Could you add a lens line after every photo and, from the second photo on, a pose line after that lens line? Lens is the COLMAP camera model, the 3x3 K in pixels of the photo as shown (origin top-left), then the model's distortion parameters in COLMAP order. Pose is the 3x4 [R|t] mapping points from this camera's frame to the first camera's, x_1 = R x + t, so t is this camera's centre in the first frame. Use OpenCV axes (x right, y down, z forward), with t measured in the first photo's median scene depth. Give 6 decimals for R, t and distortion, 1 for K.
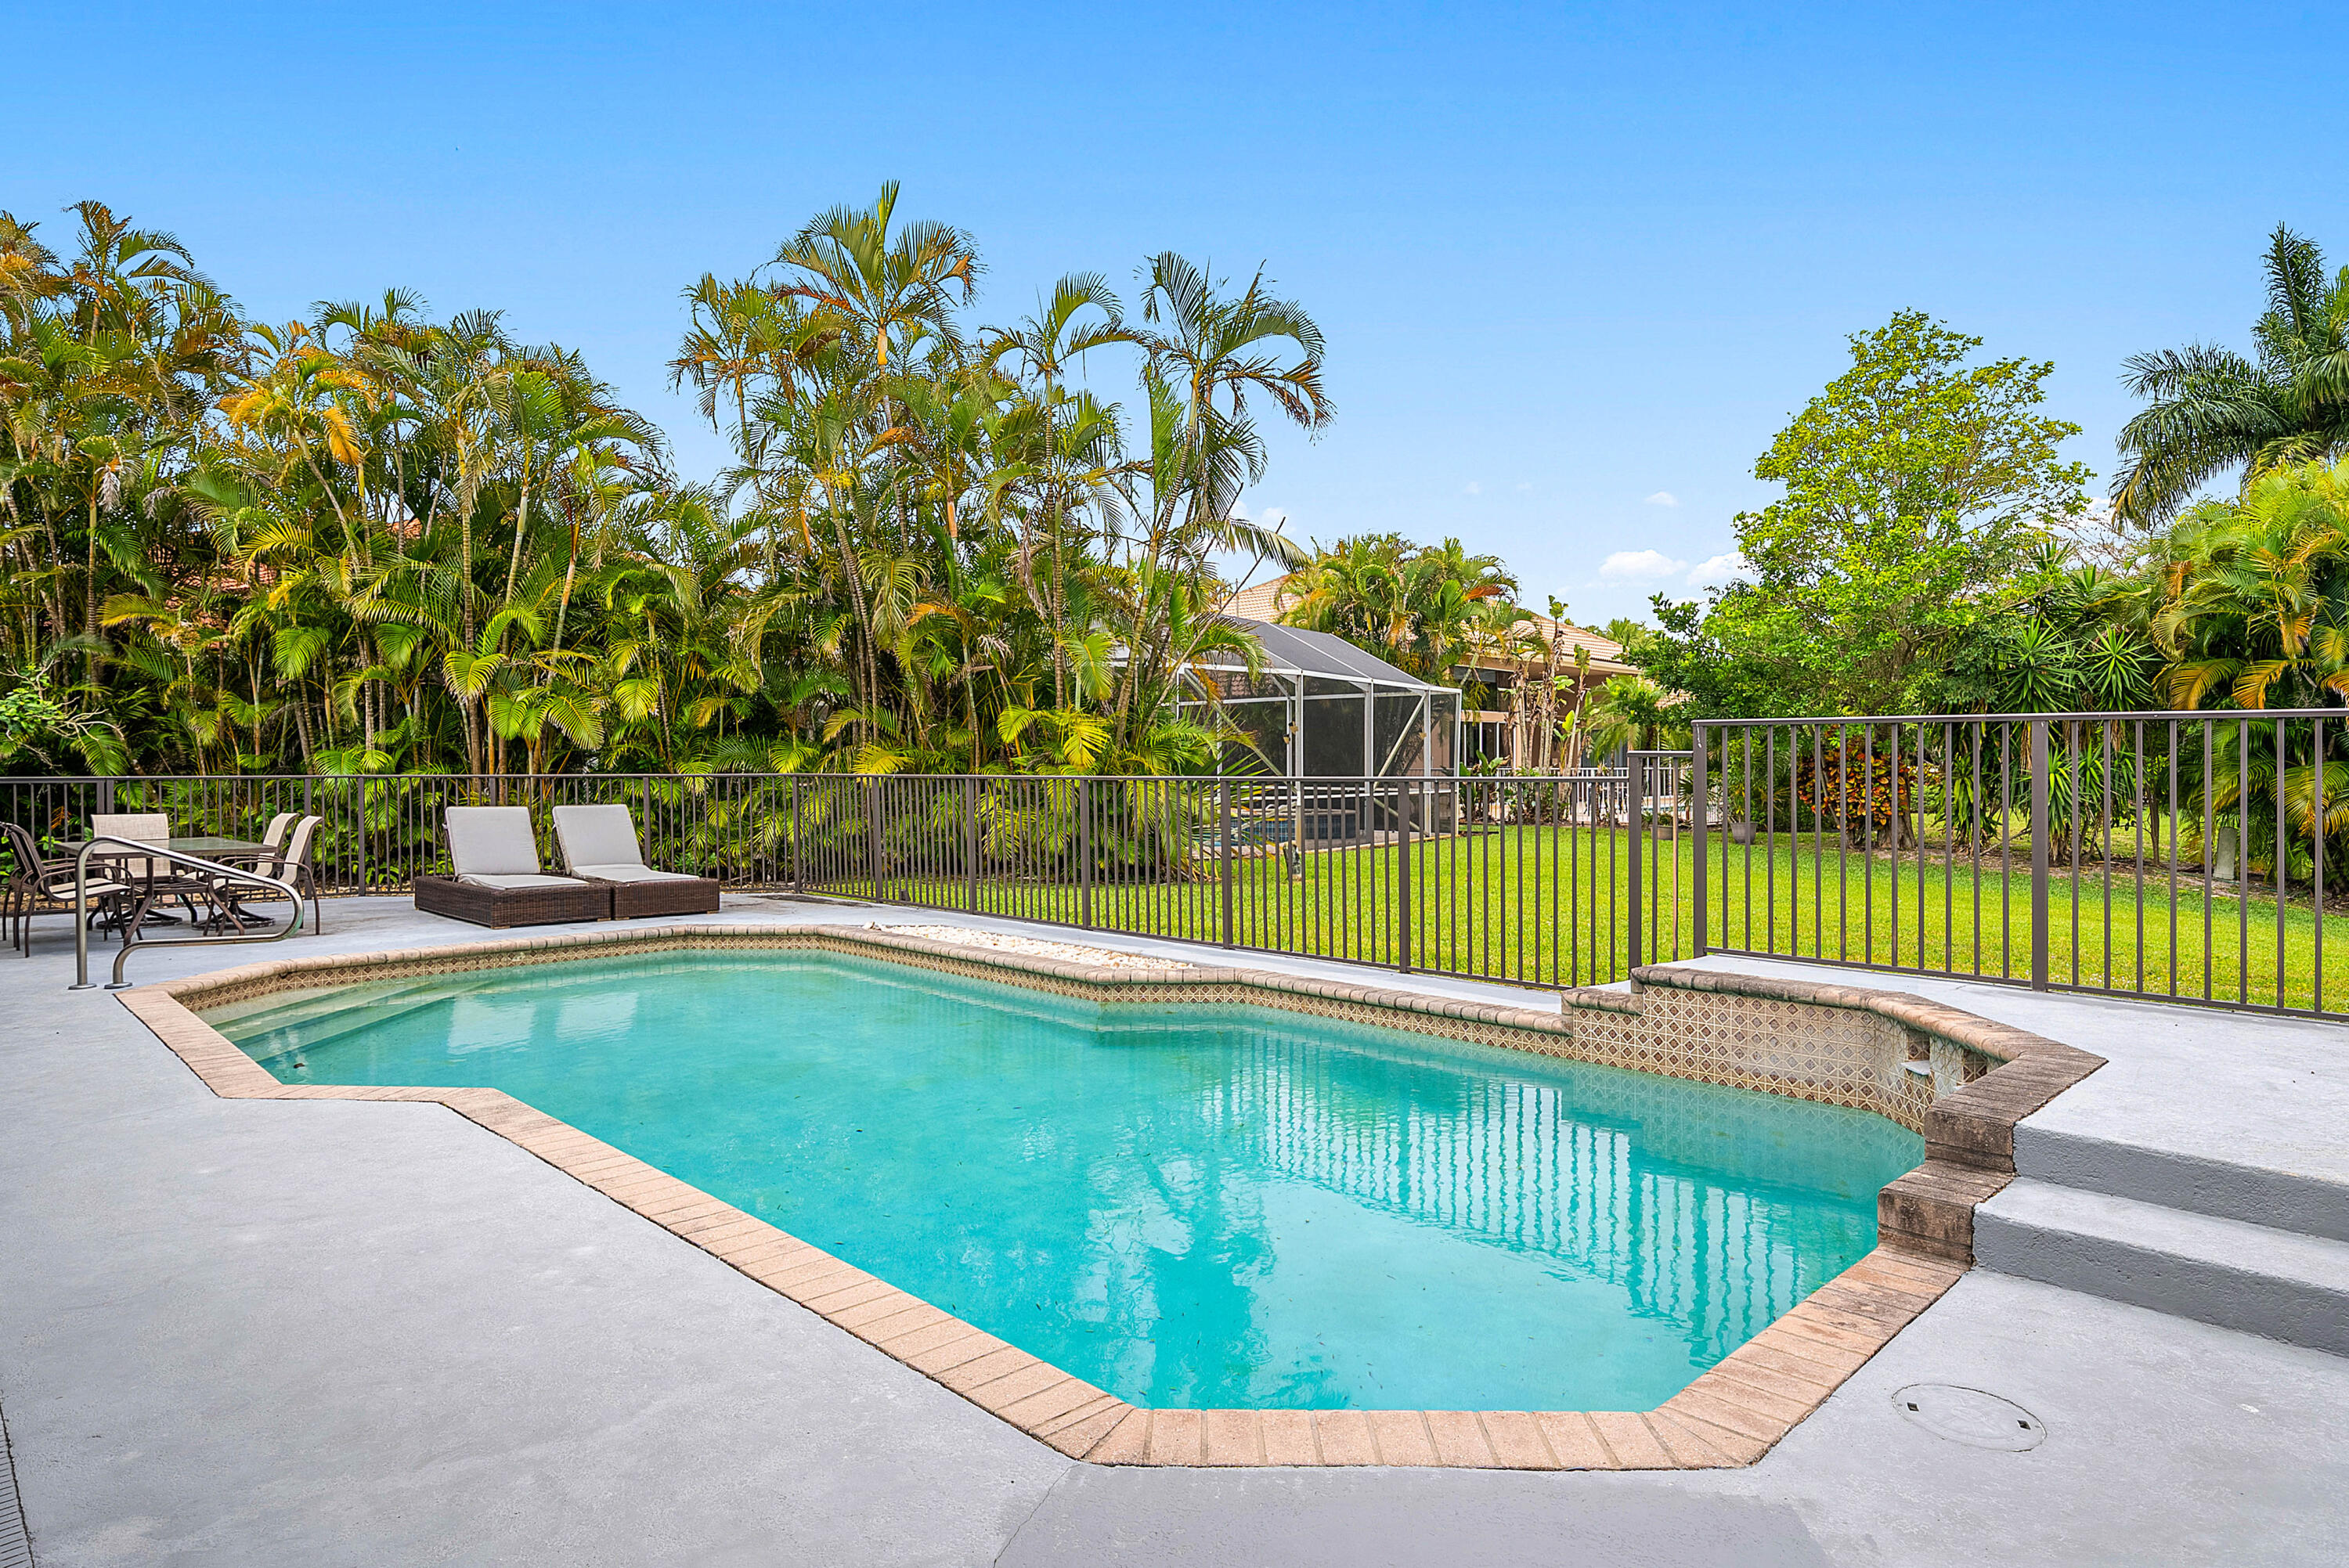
lens RADIAL K [[1348.7, 0, 1174.5], [0, 1348.7, 784.0], [0, 0, 1]] dist [-0.005398, -0.002246]
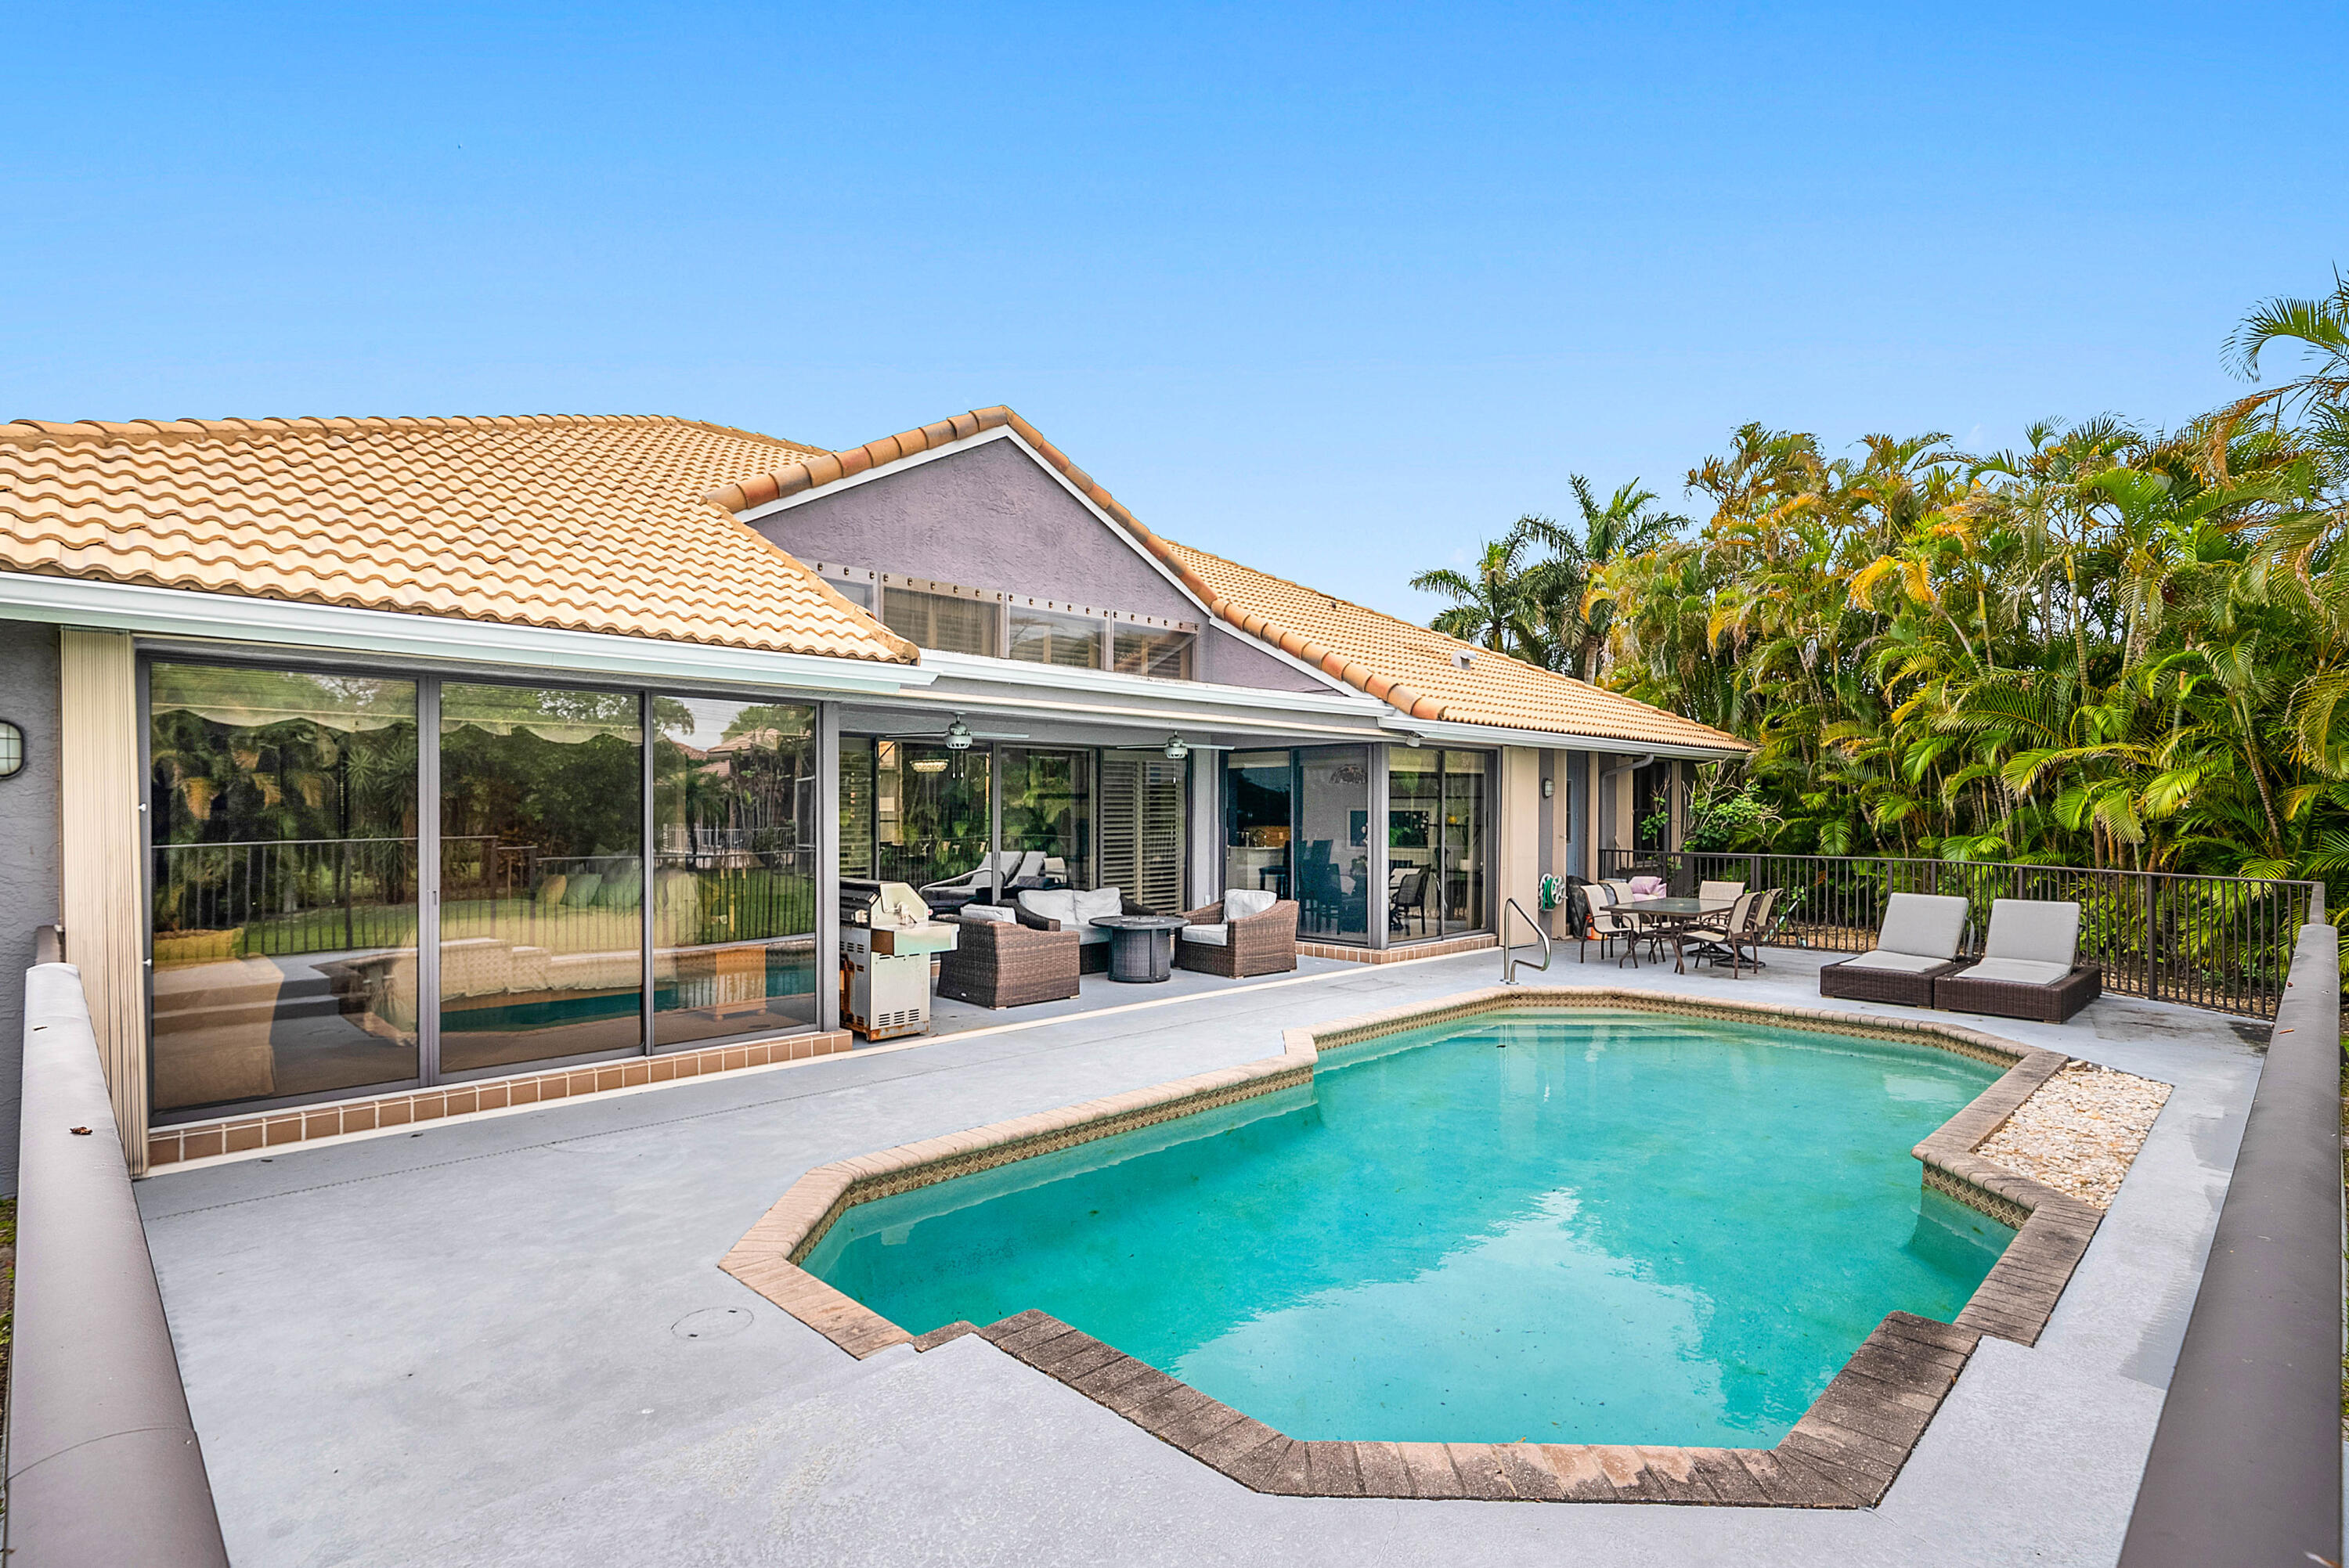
lens RADIAL K [[1154.8, 0, 1174.5], [0, 1154.8, 784.0], [0, 0, 1]] dist [-0.000483, -0.000527]
pose [[0.009429, -0.017876, -0.999796, 0.627729], [-0.017188, 0.999690, -0.018037, -0.065204], [0.999808, 0.017354, 0.009119, 0.467369]]
